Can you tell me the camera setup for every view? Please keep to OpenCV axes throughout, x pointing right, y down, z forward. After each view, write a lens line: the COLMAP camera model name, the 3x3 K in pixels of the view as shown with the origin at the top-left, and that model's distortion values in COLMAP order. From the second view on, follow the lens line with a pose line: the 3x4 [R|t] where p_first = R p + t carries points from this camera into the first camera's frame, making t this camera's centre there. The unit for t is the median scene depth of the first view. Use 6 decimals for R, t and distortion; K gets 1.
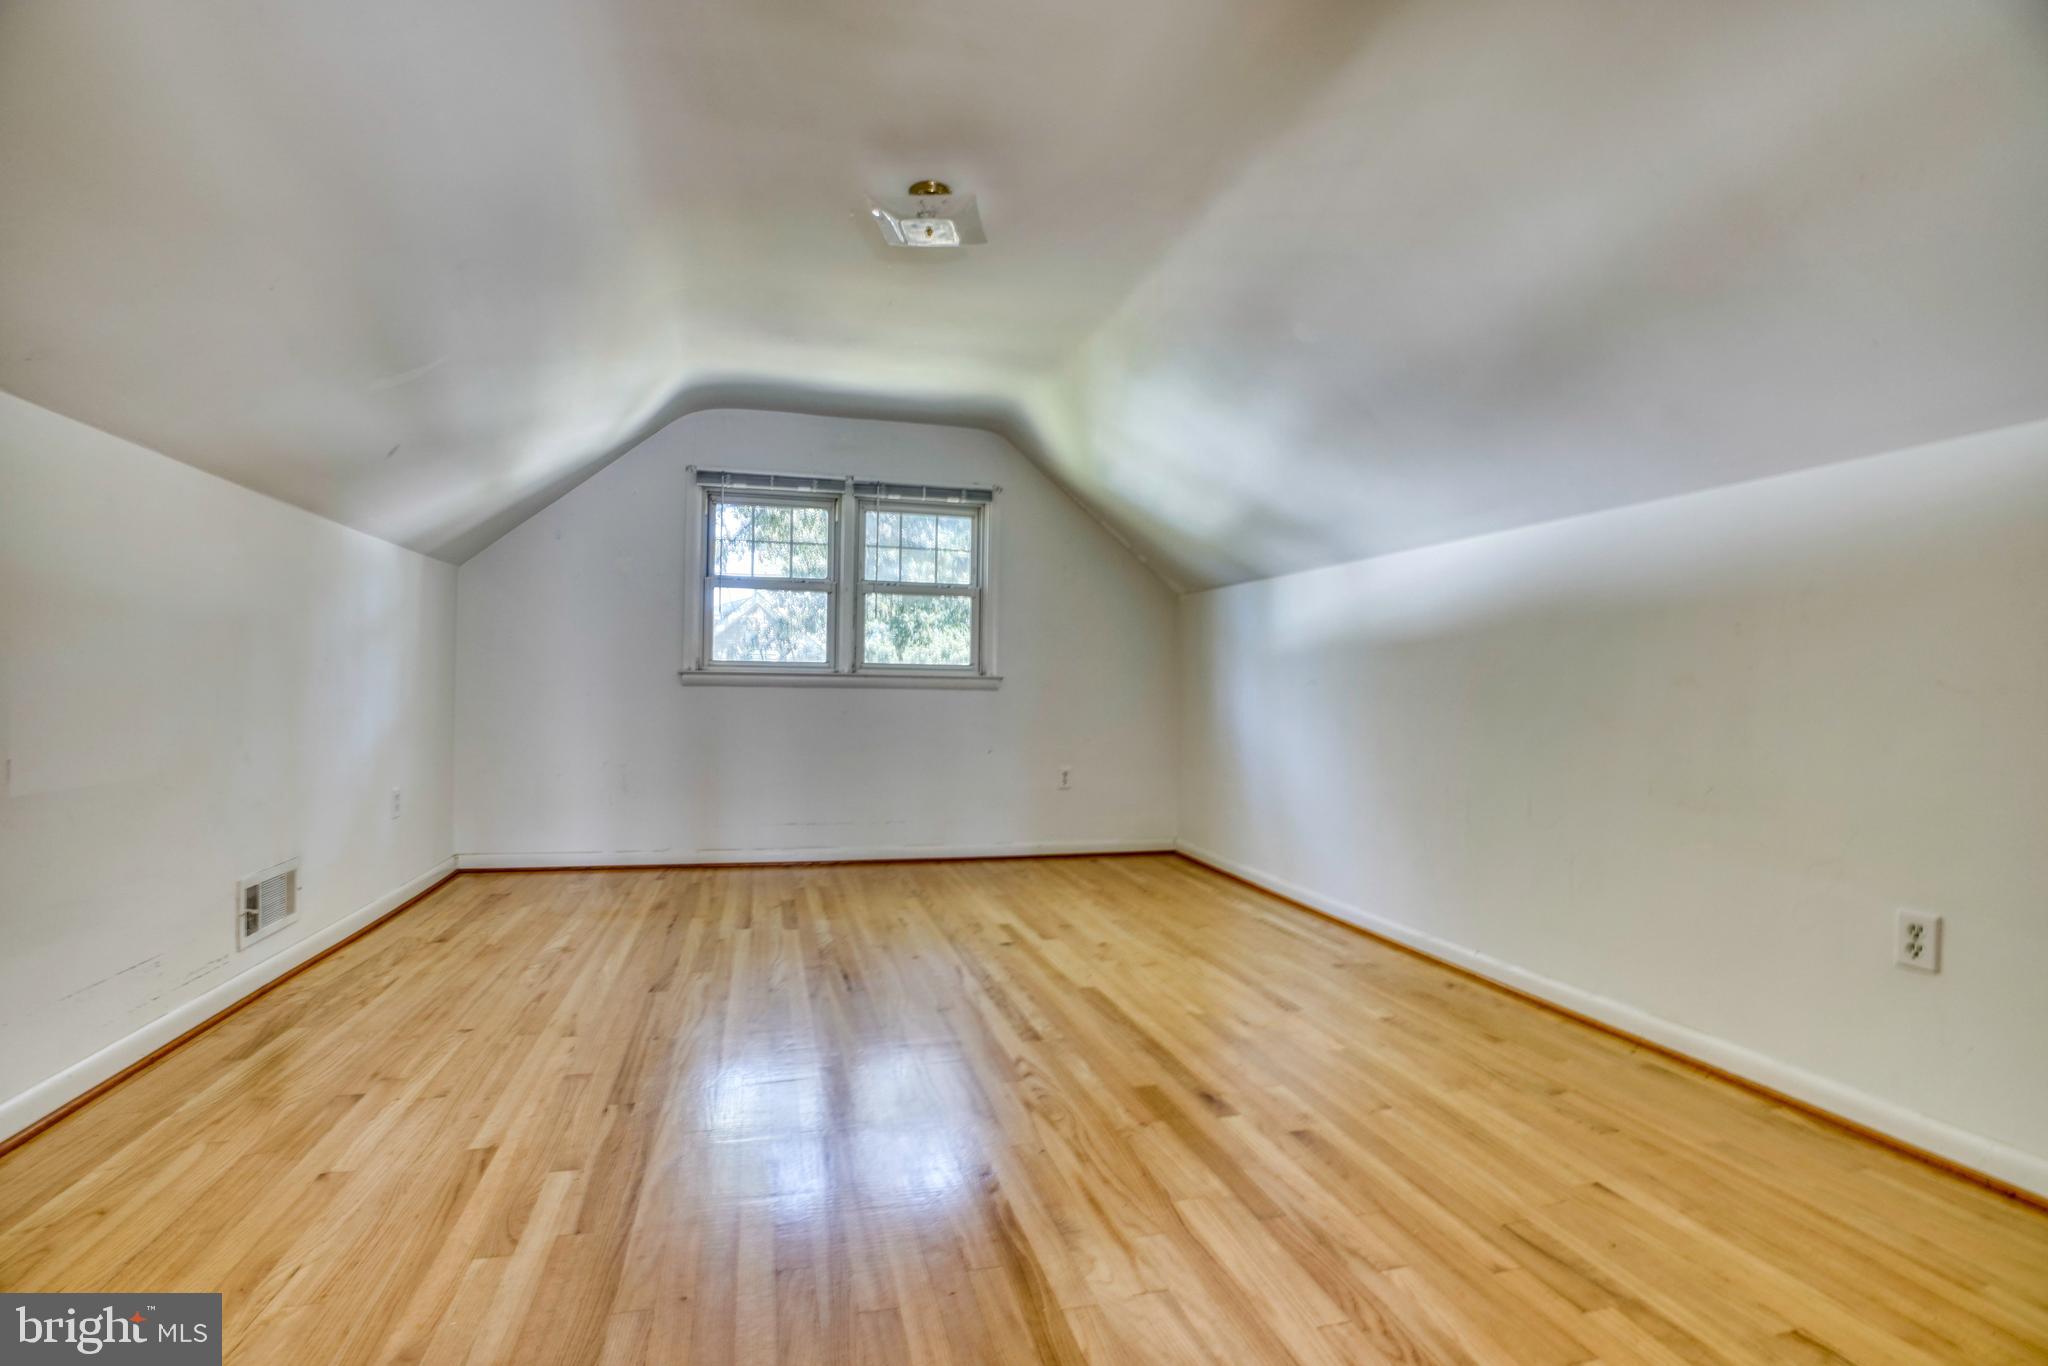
lens RADIAL K [[939.8, 0, 1005.9], [0, 939.8, 685.9], [0, 0, 1]] dist [-0.072690, 0.031834]
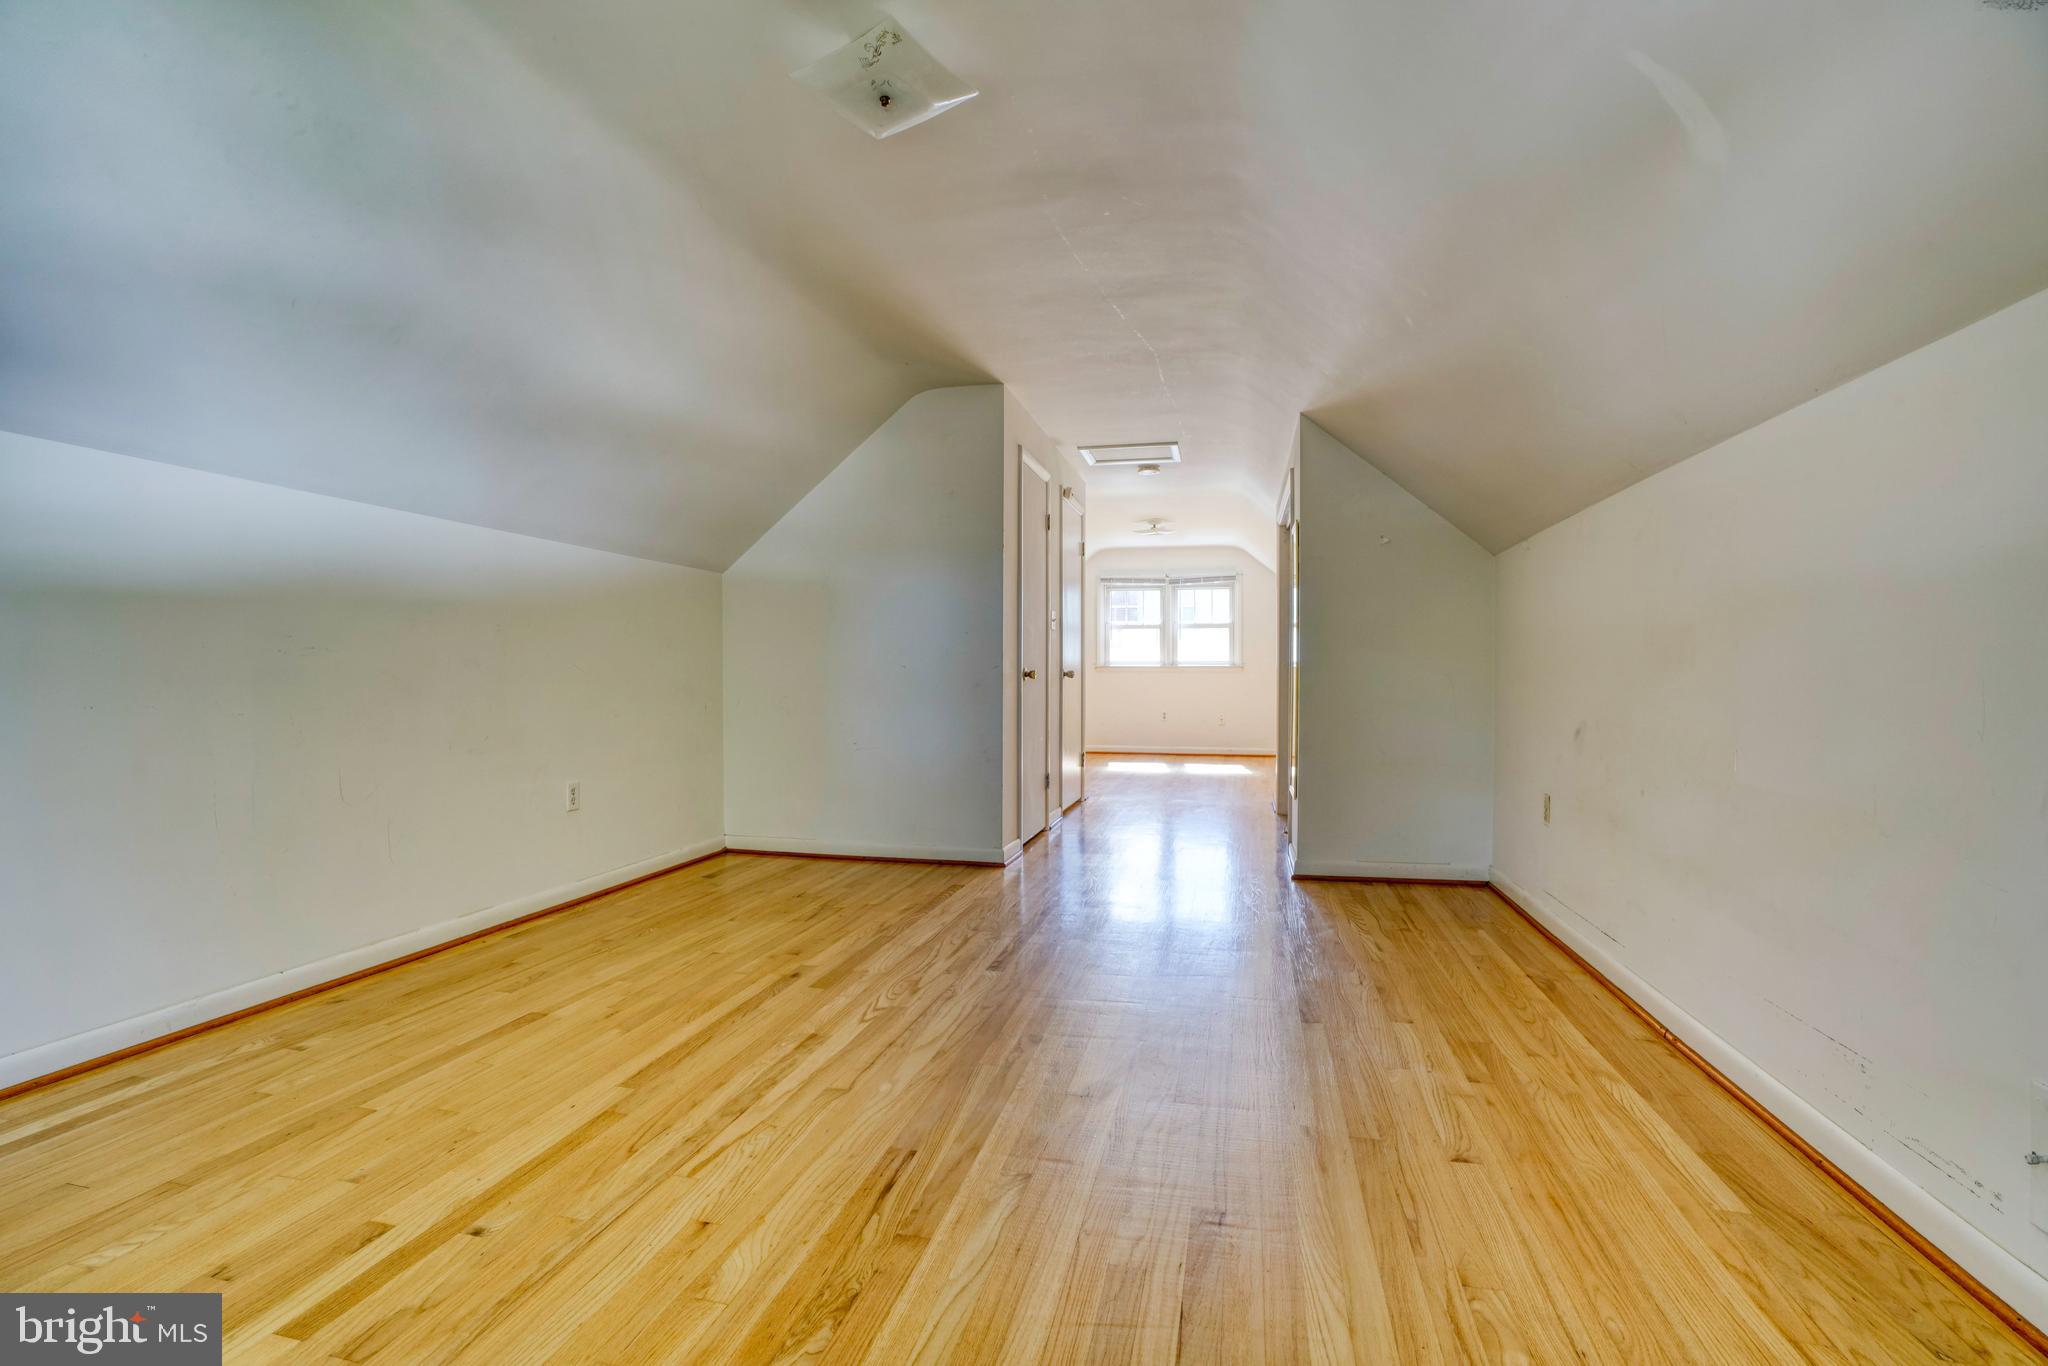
lens RADIAL K [[939.8, 0, 1005.9], [0, 939.8, 685.9], [0, 0, 1]] dist [-0.072690, 0.031834]
pose [[-0.876382, -0.021016, 0.481157, -0.615554], [-0.016877, 0.999774, 0.012928, -0.000793], [-0.481320, 0.003210, -0.876539, 1.801627]]
